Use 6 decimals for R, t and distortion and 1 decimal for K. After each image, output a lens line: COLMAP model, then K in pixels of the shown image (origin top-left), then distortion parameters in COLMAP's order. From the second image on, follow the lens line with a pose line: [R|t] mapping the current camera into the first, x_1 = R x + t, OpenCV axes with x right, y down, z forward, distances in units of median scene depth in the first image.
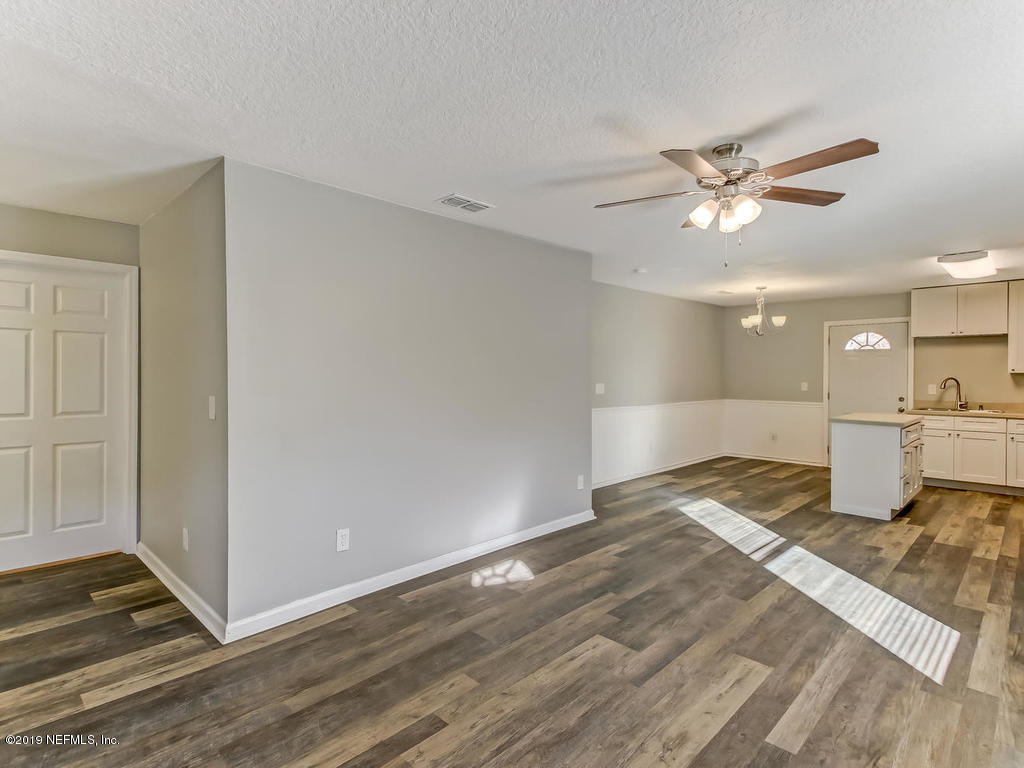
lens RADIAL K [[529.8, 0, 509.0], [0, 529.8, 394.0], [0, 0, 1]] dist [0.035394, -0.019864]
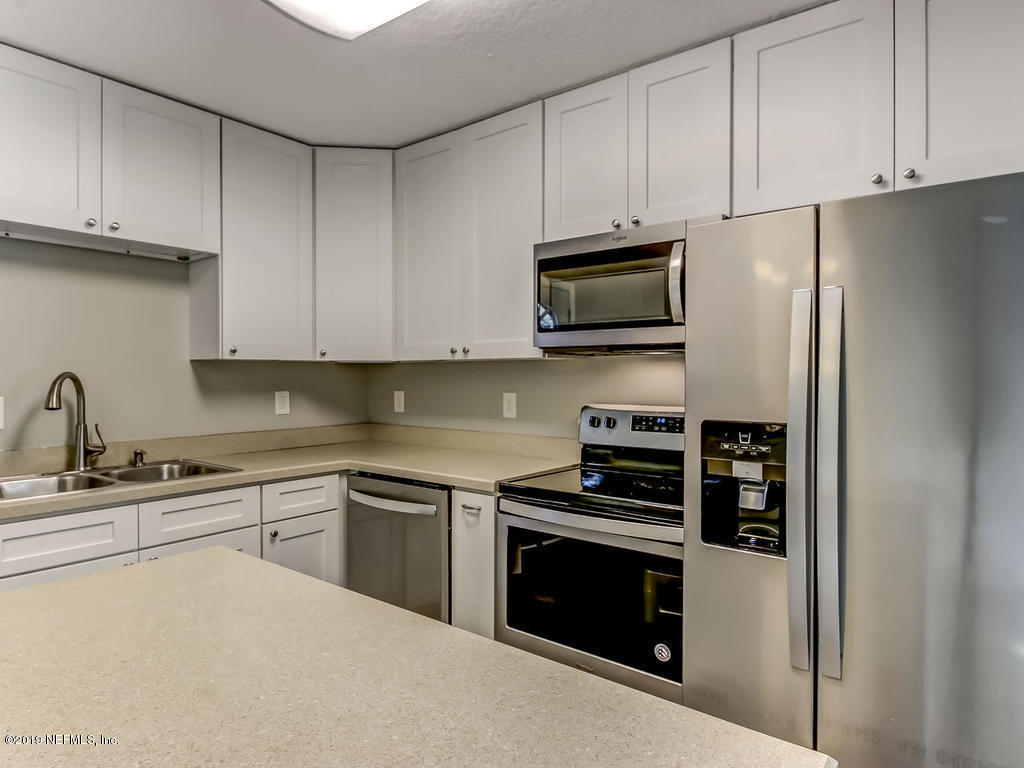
lens RADIAL K [[607.7, 0, 512.0], [0, 607.7, 384.0], [0, 0, 1]] dist [-0.002084, -0.000680]
pose [[-0.111665, -0.014964, 0.993633, 0.869372], [0.037695, 0.999103, 0.019283, -0.040350], [-0.993031, 0.039608, -0.111000, 1.518384]]
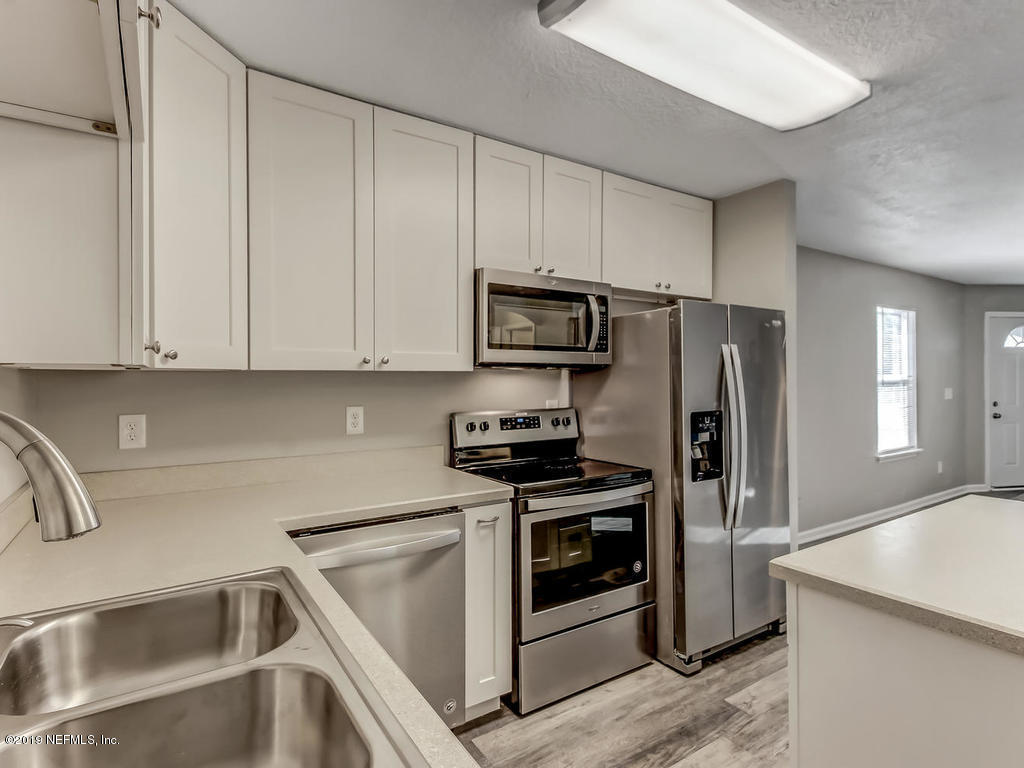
lens RADIAL K [[538.4, 0, 511.8], [0, 538.4, 378.7], [0, 0, 1]] dist [0.031298, -0.015957]
pose [[-0.977840, 0.001587, 0.209349, 1.394425], [0.010193, 0.999146, 0.040034, -0.074107], [-0.209107, 0.041280, -0.977021, 2.074795]]
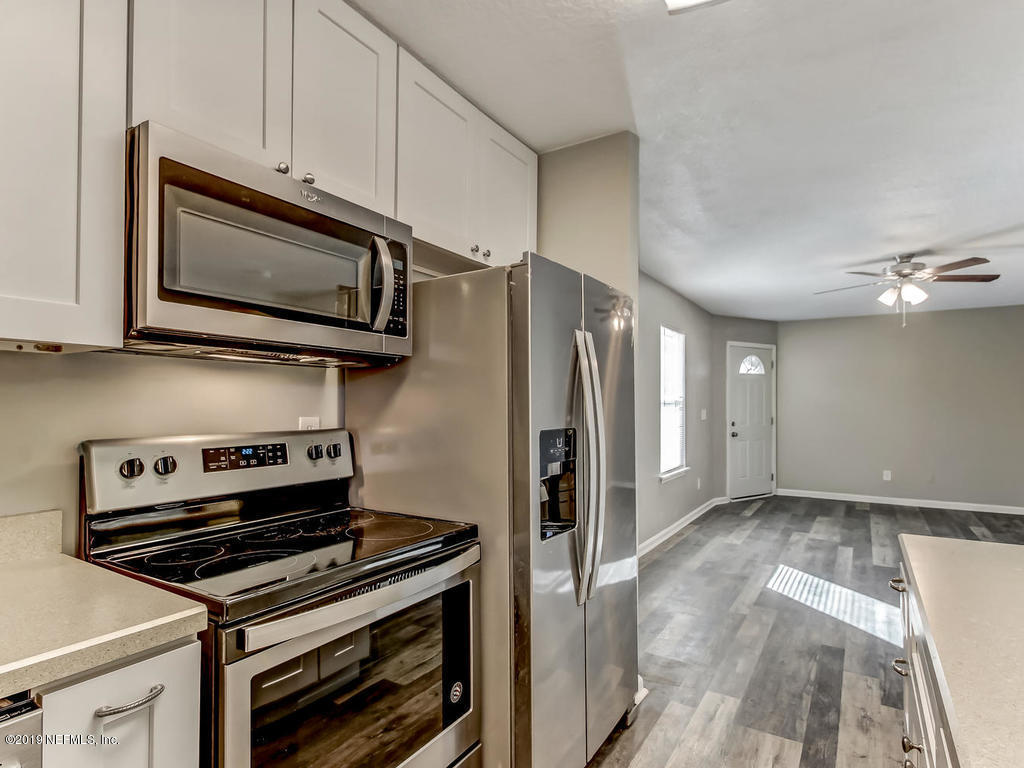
lens RADIAL K [[547.0, 0, 511.2], [0, 547.0, 398.5], [0, 0, 1]] dist [0.023819, 0.000078]
pose [[-0.978306, -0.007027, -0.207045, 1.431512], [-0.012906, 0.999551, 0.027058, -0.038320], [0.206762, 0.029143, -0.977957, 1.773322]]
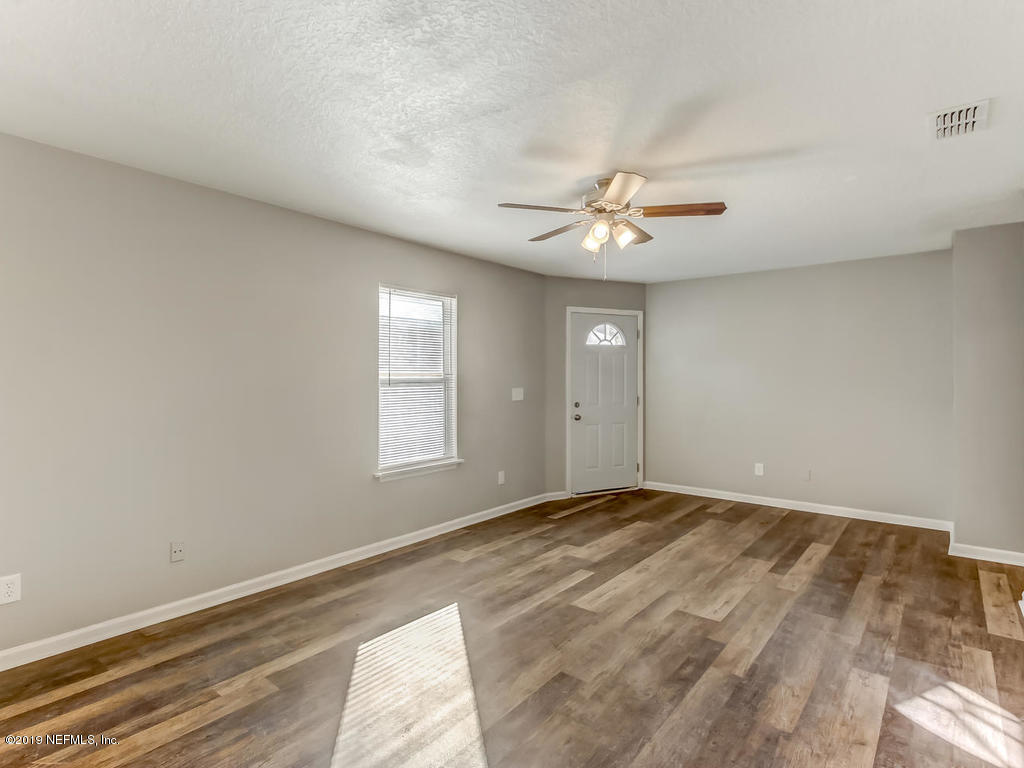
lens RADIAL K [[538.4, 0, 511.8], [0, 538.4, 378.7], [0, 0, 1]] dist [0.031298, -0.015957]
pose [[-0.994779, -0.004657, -0.101942, 0.546061], [-0.009063, 0.999043, 0.042799, -0.051970], [0.101645, 0.043499, -0.993869, 1.596645]]
